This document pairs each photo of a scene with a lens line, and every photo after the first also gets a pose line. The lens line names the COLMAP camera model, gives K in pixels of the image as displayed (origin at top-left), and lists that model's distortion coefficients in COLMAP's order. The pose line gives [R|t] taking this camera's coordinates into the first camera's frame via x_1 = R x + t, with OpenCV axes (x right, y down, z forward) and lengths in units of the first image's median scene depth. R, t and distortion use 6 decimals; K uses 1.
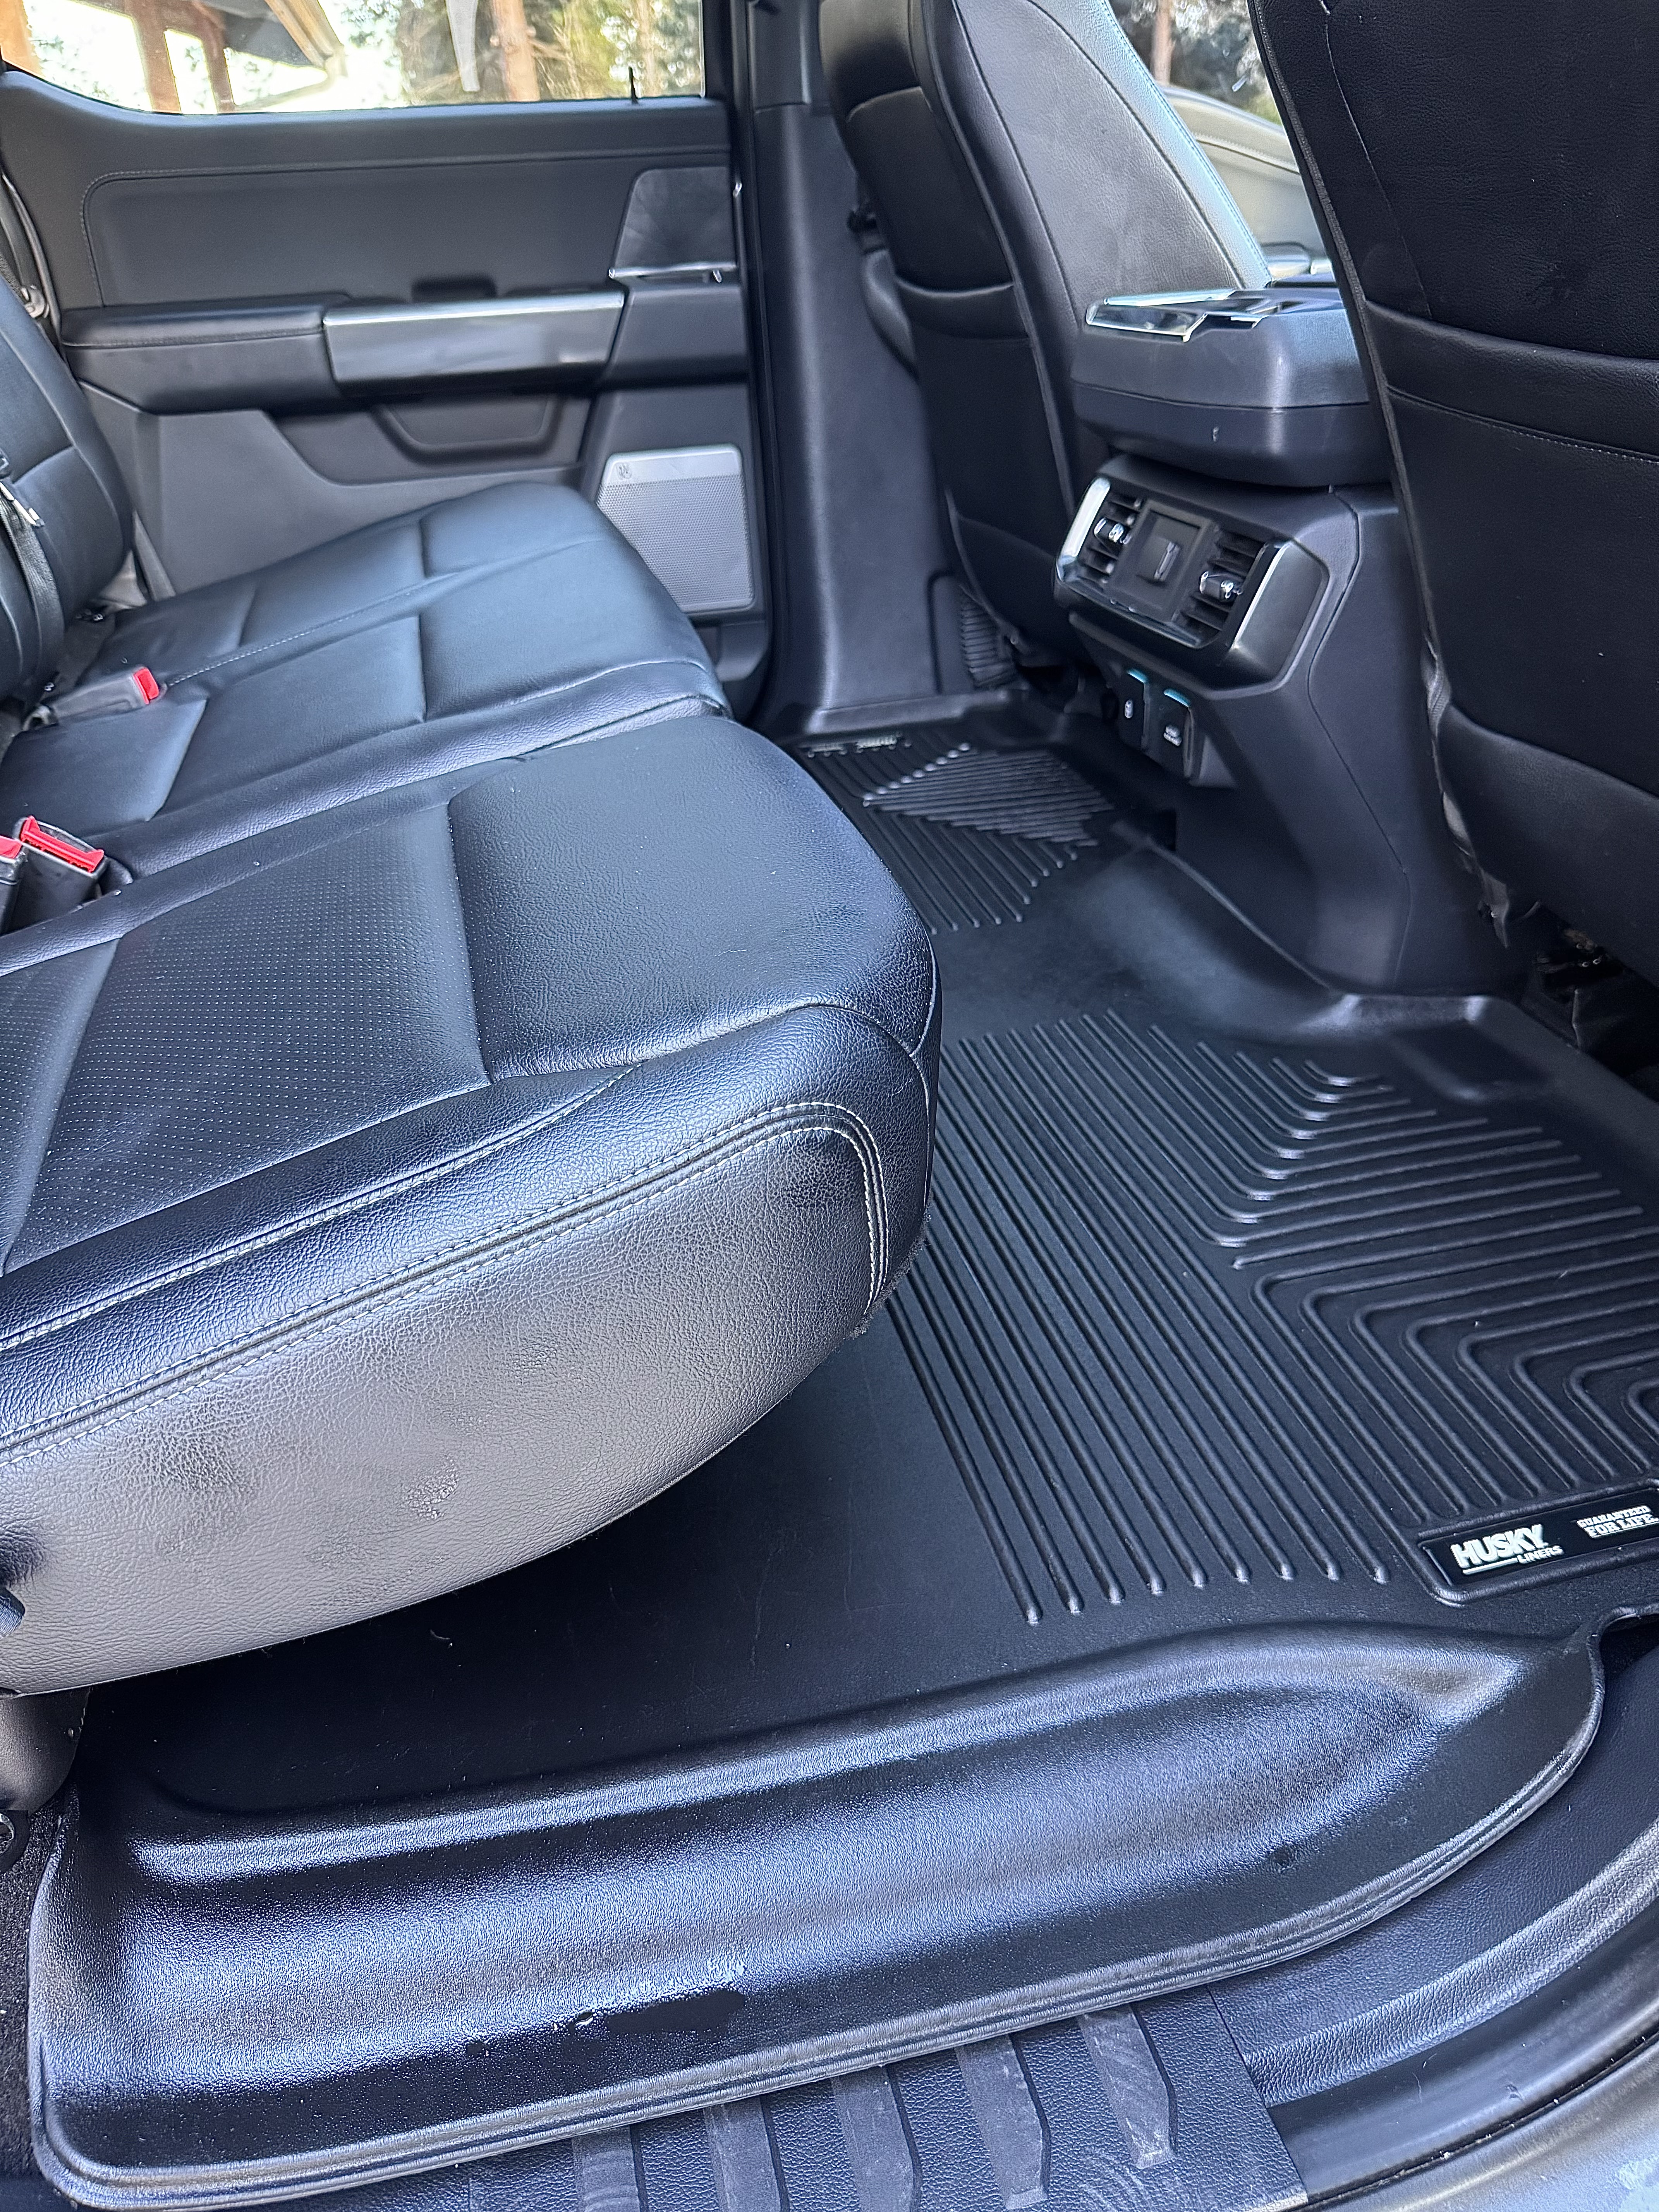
lens RADIAL K [[1624.7, 0, 785.4], [0, 1624.7, 1106.7], [0, 0, 1]] dist [0.043168, -0.086479]
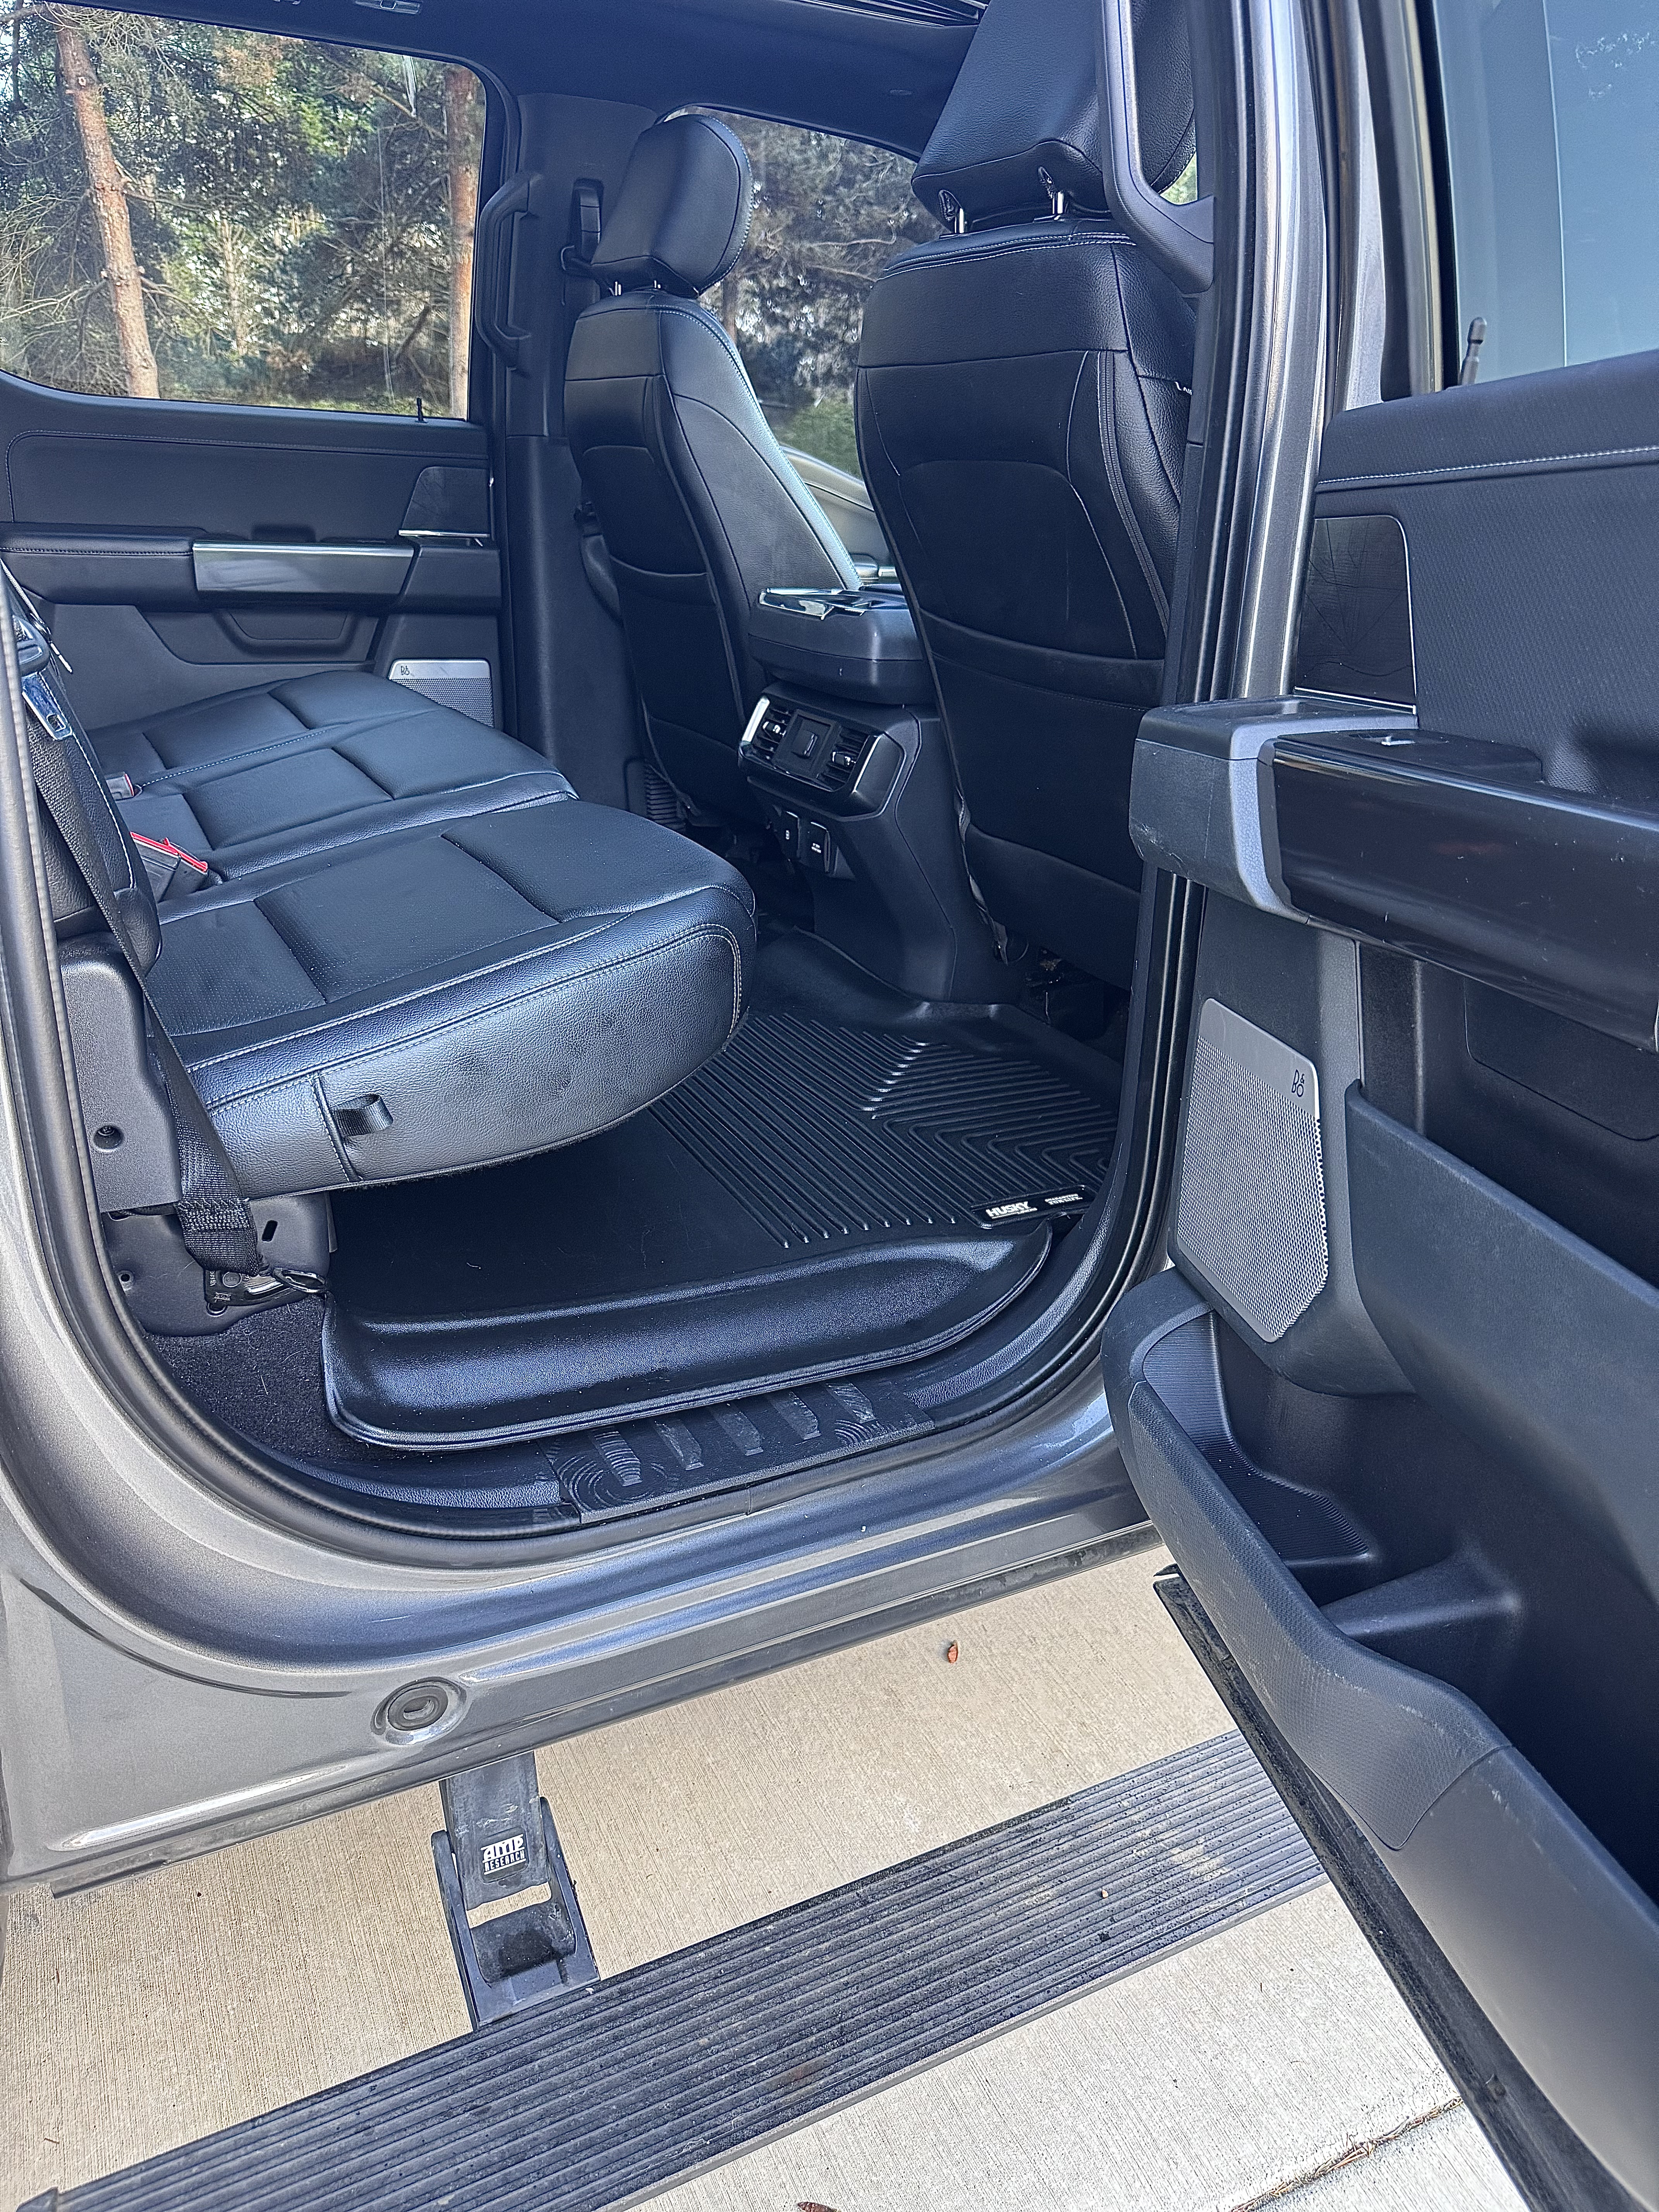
lens RADIAL K [[1547.9, 0, 830.1], [0, 1547.9, 1138.6], [0, 0, 1]] dist [0.039094, -0.048583]
pose [[0.962171, -0.008502, 0.272314, -0.192576], [0.036010, 0.994712, -0.096180, 0.232031], [-0.270057, 0.102347, 0.957389, -0.509625]]
